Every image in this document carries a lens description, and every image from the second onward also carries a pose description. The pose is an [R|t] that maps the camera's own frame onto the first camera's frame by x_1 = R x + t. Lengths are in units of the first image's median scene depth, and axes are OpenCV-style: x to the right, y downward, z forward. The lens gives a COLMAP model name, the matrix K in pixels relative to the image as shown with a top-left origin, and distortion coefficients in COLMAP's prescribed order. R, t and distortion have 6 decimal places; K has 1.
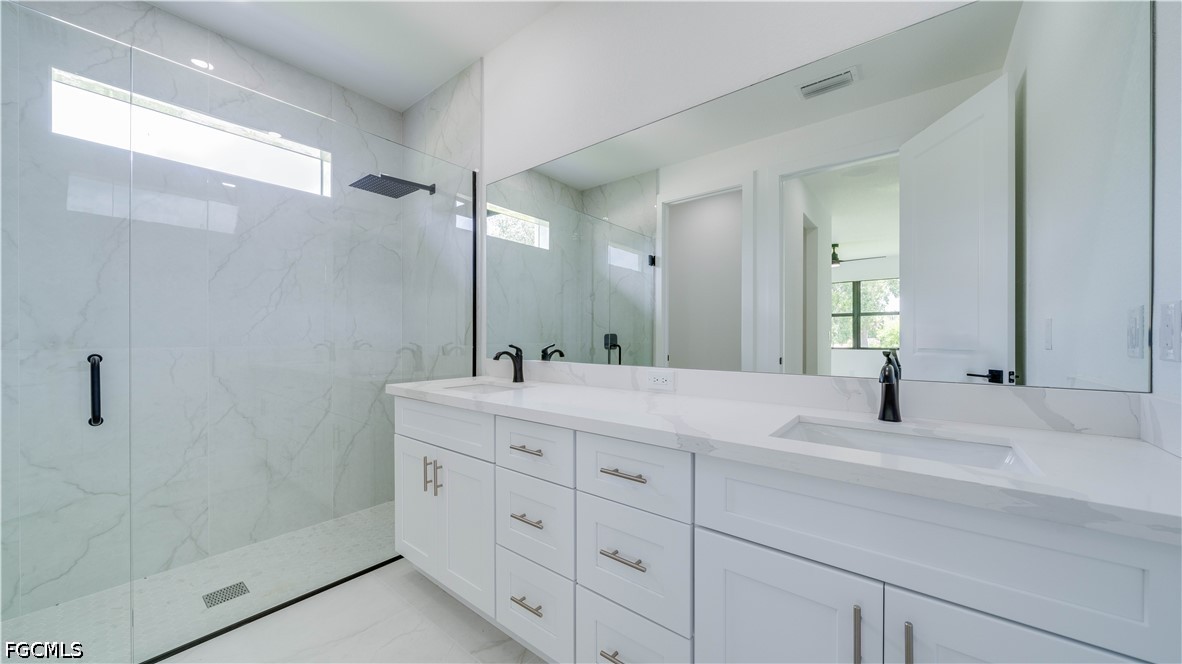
lens RADIAL K [[406.9, 0, 588.3], [0, 406.9, 336.8], [0, 0, 1]] dist [-0.007553, -0.000018]
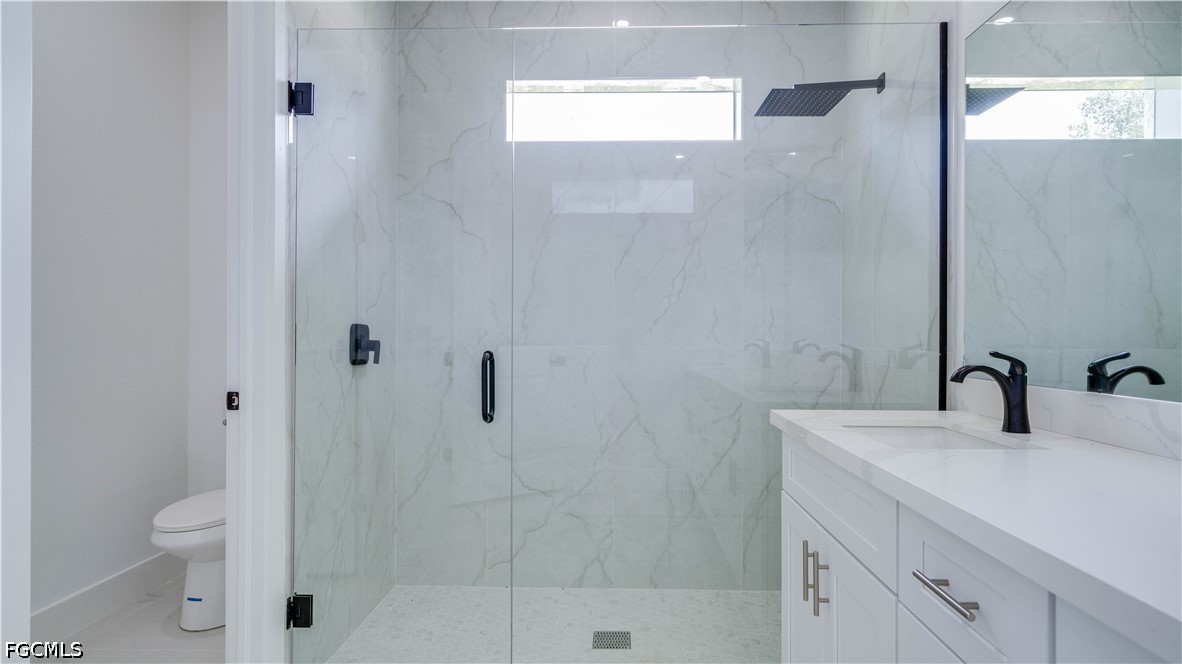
lens RADIAL K [[613.4, 0, 591.0], [0, 613.4, 332.0], [0, 0, 1]] dist [0.000422, 0.000067]
pose [[0.607065, -0.000190, -0.794653, 0.080132], [-0.003347, 0.999990, -0.002795, -0.000236], [0.794646, 0.004357, 0.607058, 0.161479]]
